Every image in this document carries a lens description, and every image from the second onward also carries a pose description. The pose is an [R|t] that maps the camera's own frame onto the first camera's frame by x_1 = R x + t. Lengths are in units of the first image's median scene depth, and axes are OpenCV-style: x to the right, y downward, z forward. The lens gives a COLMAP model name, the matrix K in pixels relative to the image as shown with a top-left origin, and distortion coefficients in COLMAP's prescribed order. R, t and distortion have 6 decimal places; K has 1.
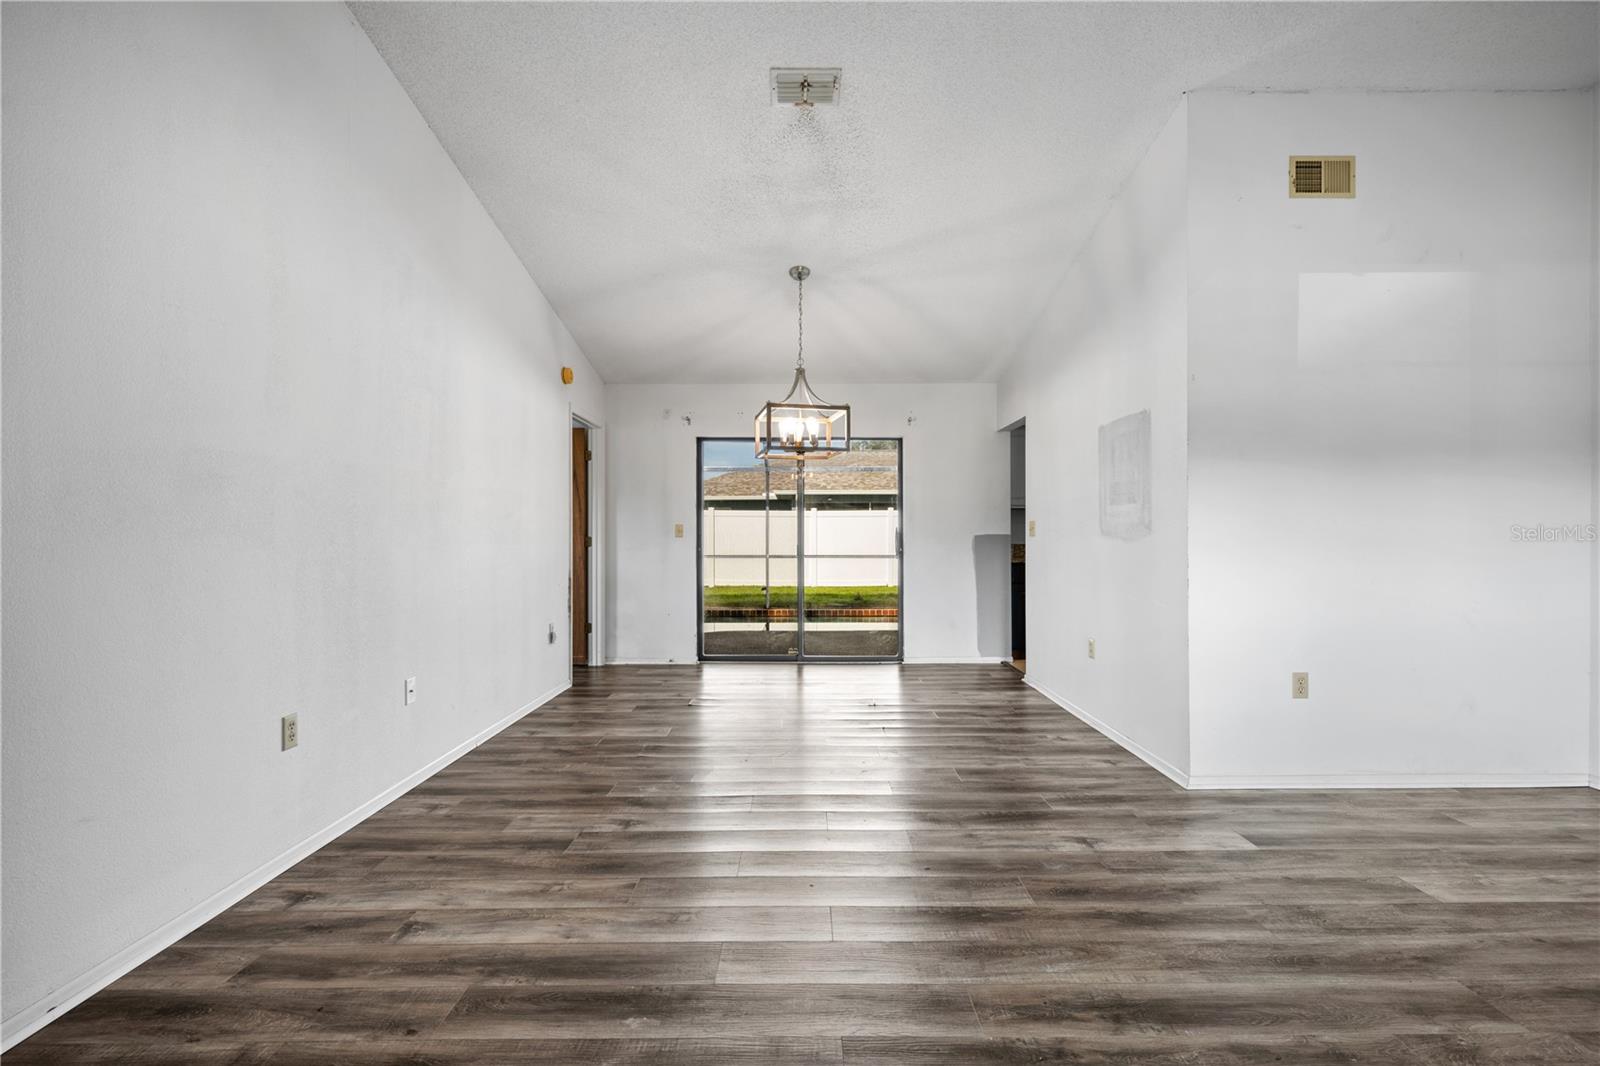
lens RADIAL K [[712.7, 0, 804.2], [0, 712.7, 530.0], [0, 0, 1]] dist [0.002676, -0.001558]
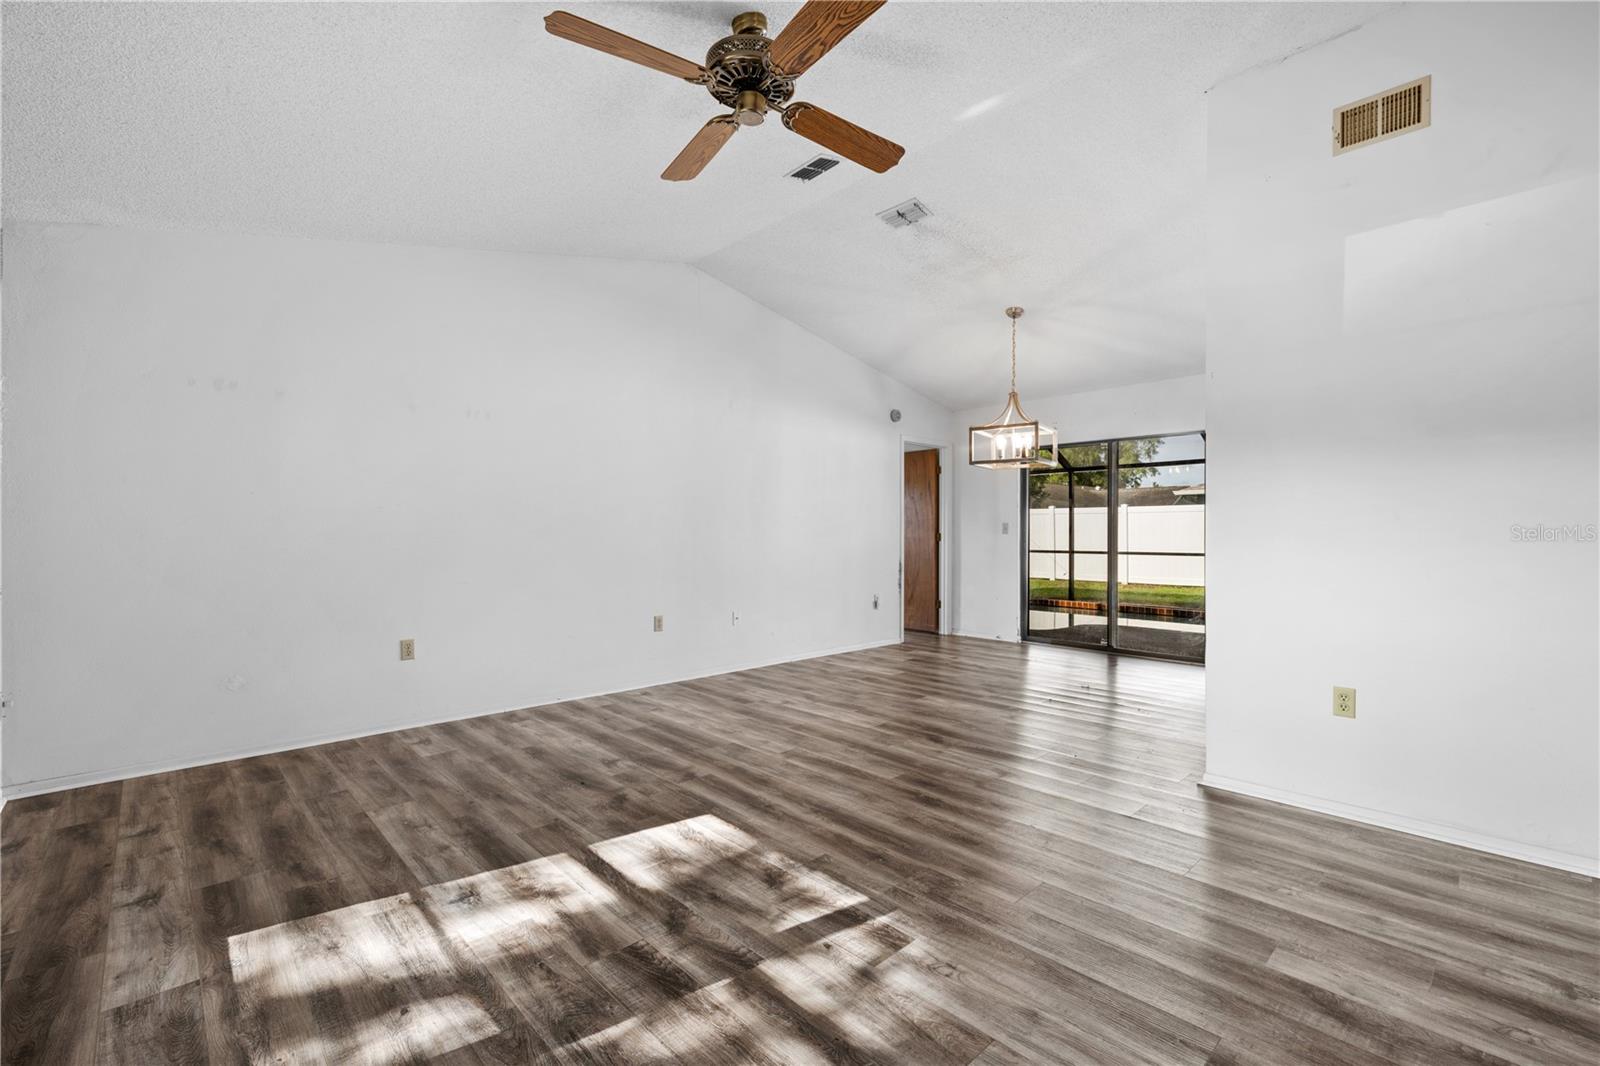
lens RADIAL K [[712.7, 0, 794.6], [0, 712.7, 538.9], [0, 0, 1]] dist [0.002676, -0.001558]
pose [[0.671047, 0.009649, -0.741352, 0.488246], [0.003016, 0.999872, 0.015743, -0.001985], [0.741408, -0.012800, 0.670932, -0.057288]]
